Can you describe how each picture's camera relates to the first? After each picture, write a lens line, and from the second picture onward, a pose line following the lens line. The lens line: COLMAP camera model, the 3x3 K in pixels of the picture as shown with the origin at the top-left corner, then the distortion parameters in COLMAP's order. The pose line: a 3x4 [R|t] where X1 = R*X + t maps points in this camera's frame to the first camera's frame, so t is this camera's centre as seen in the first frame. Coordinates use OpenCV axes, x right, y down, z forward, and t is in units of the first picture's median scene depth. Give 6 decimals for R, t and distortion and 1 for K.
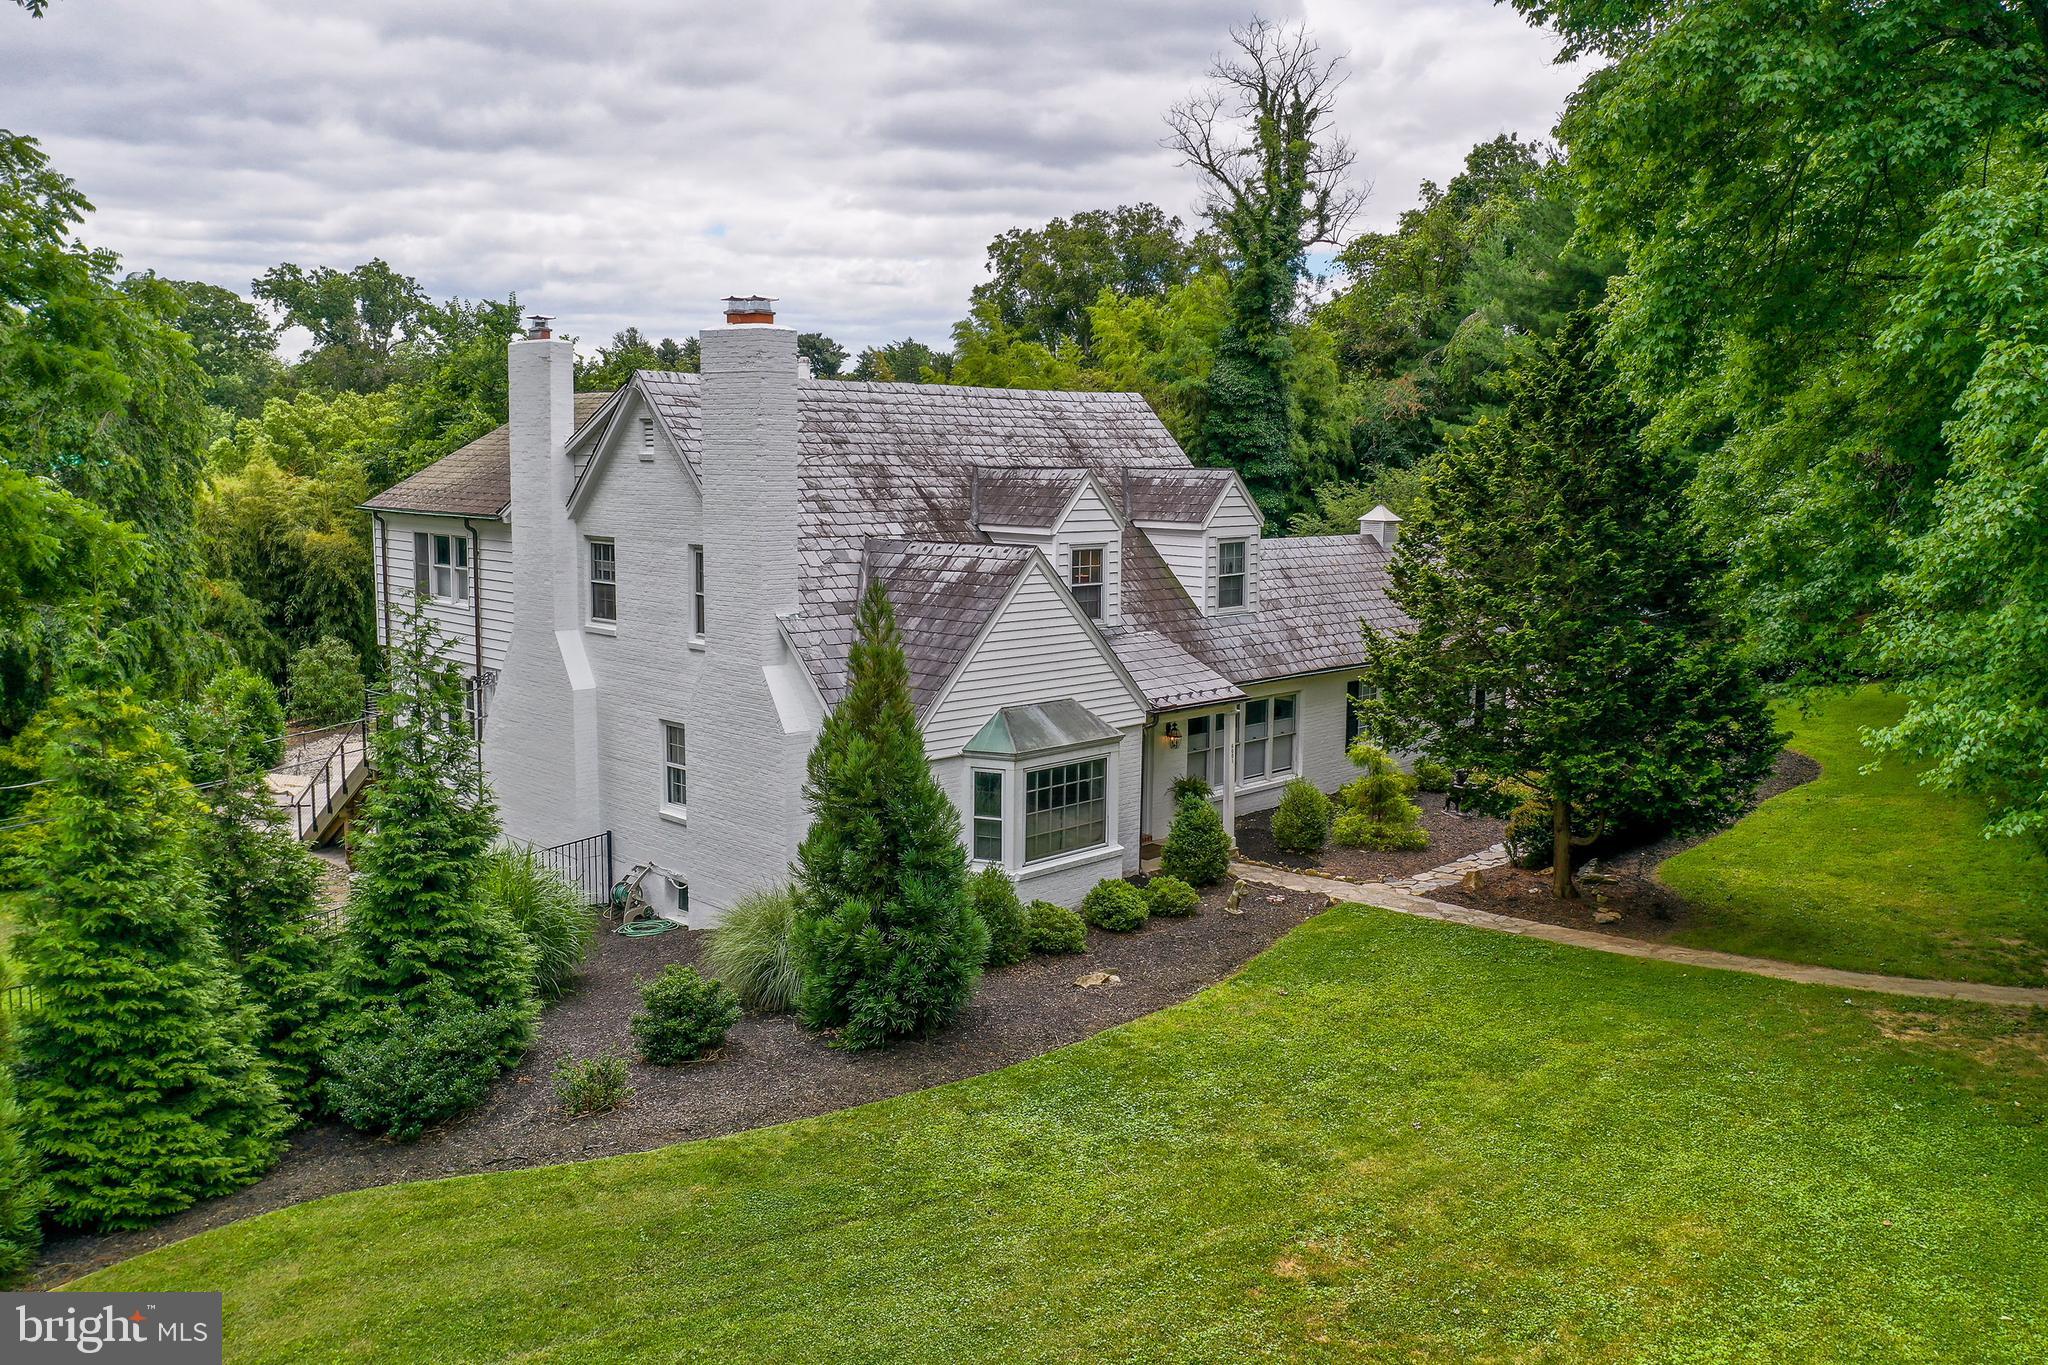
lens RADIAL K [[1645.2, 0, 1024.0], [0, 1645.2, 682.5], [0, 0, 1]] dist [0.012065, 0.000777]
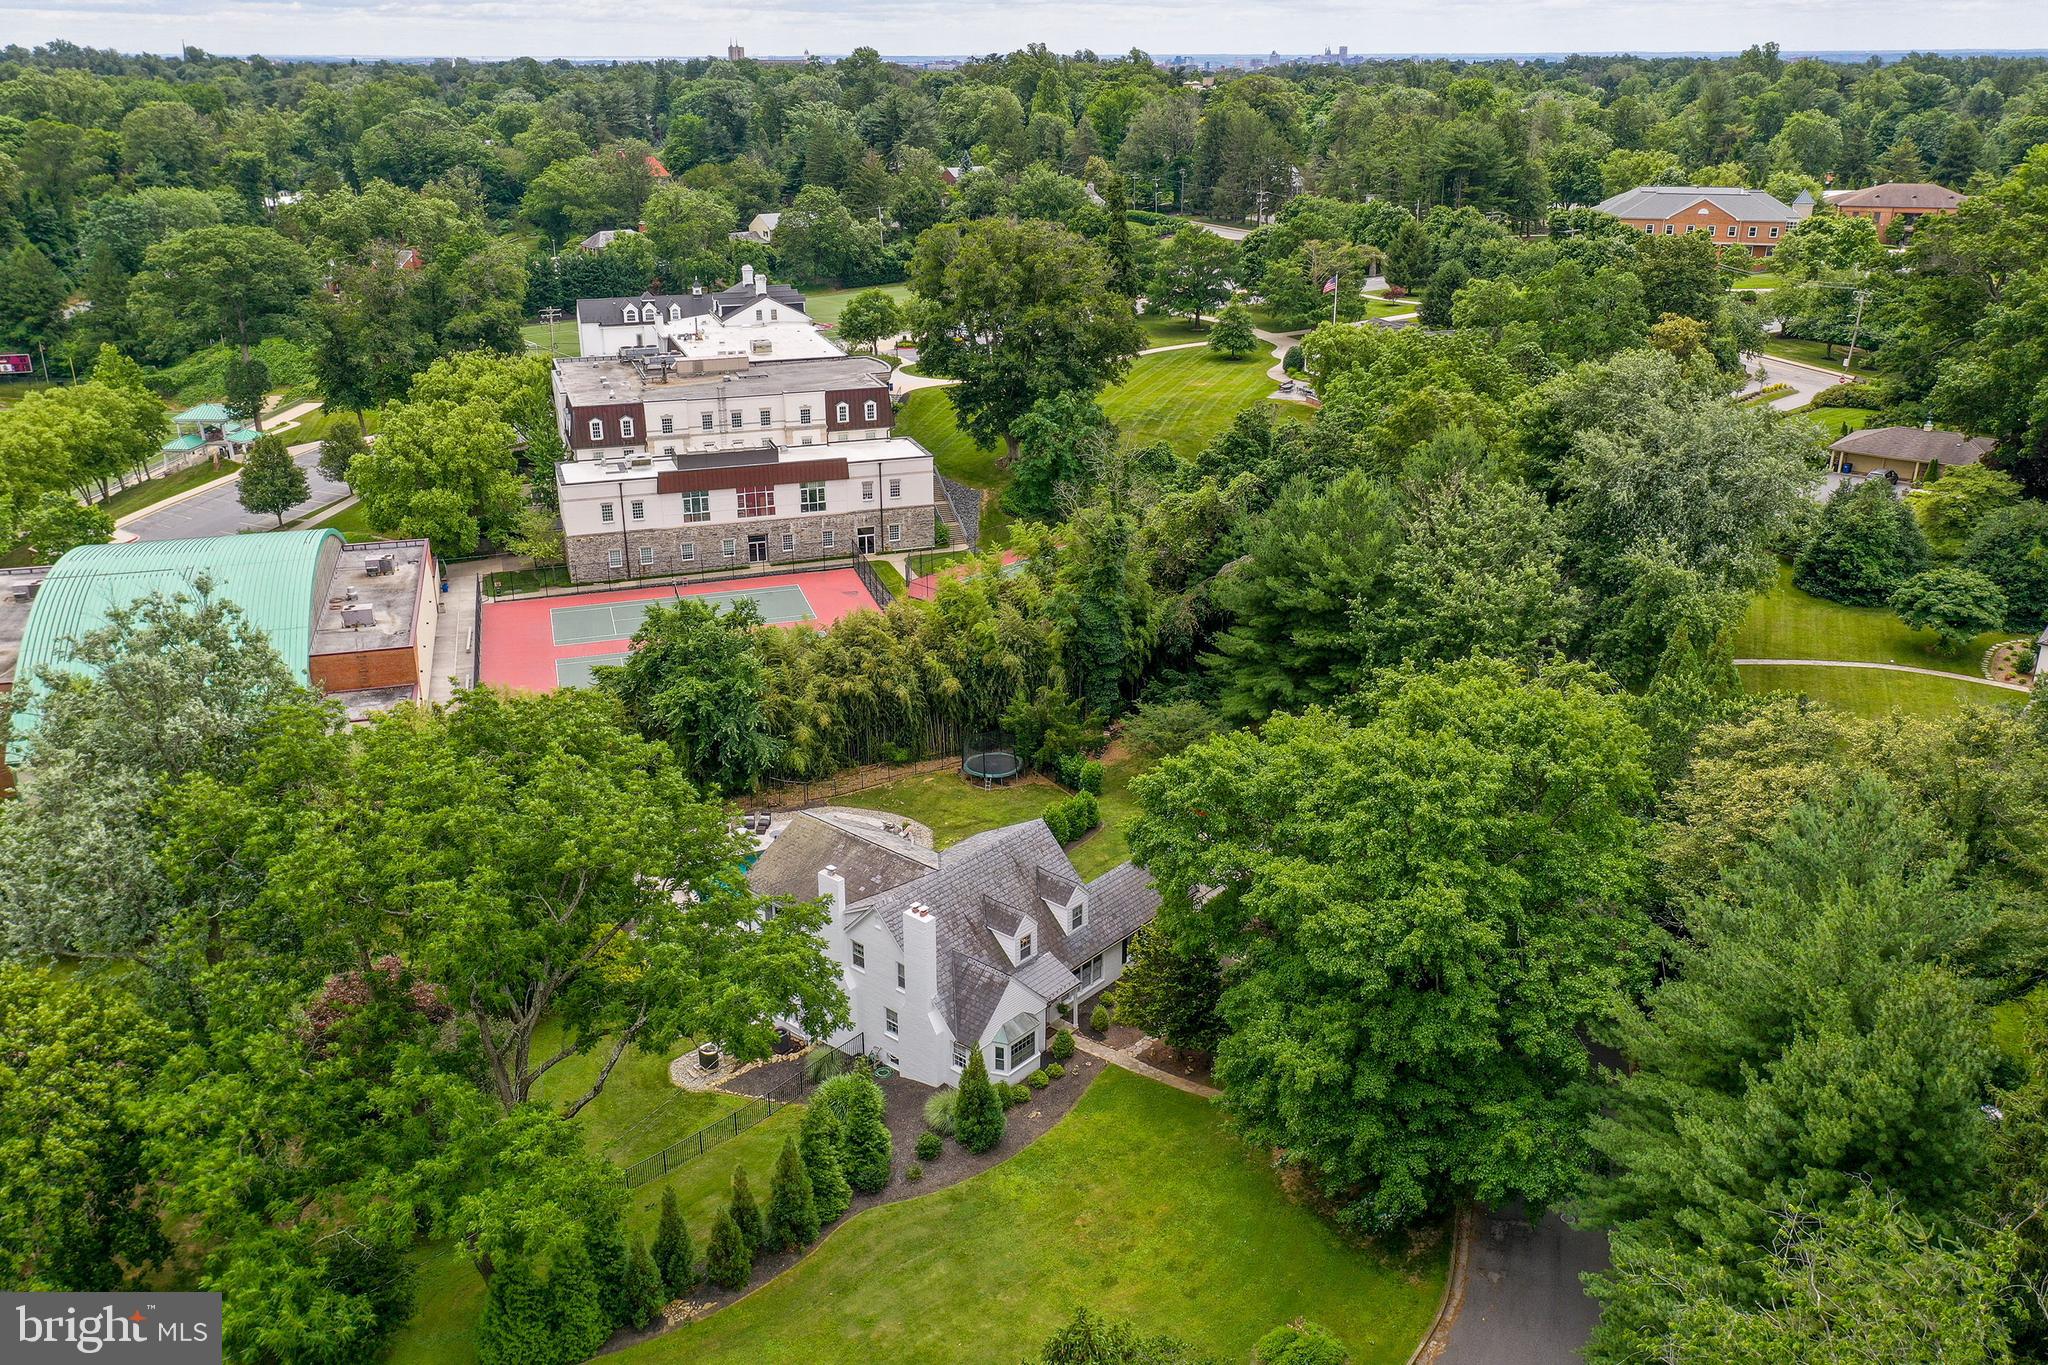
lens RADIAL K [[1645.2, 0, 1024.0], [0, 1645.2, 682.5], [0, 0, 1]] dist [0.012065, 0.000777]
pose [[0.997943, -0.034025, 0.054329, -0.120255], [0.020650, 0.972964, 0.230032, -1.336133], [-0.060687, -0.228437, 0.971665, -1.933176]]
